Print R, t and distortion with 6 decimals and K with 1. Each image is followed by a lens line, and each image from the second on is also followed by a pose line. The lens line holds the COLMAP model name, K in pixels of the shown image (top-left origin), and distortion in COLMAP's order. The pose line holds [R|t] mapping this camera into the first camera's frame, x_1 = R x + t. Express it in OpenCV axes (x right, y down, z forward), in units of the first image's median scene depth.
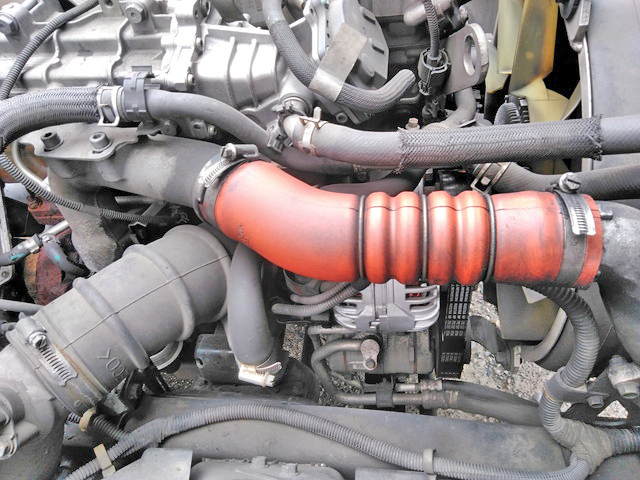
lens RADIAL K [[474.9, 0, 319.5], [0, 474.9, 240.4], [0, 0, 1]] dist [0.015534, -0.003274]
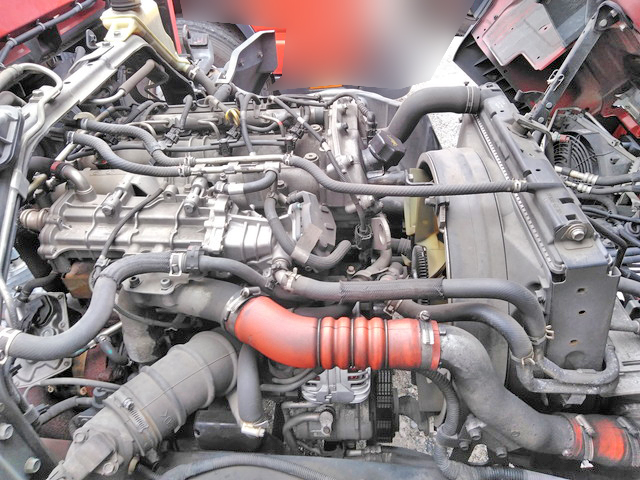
lens RADIAL K [[474.9, 0, 320.2], [0, 474.9, 237.8], [0, 0, 1]] dist [0.015534, -0.003274]
pose [[0.996795, 0.020534, 0.077322, -0.045310], [-0.005961, 0.982877, -0.184168, -0.054457], [-0.079780, 0.183117, 0.979849, -0.698418]]
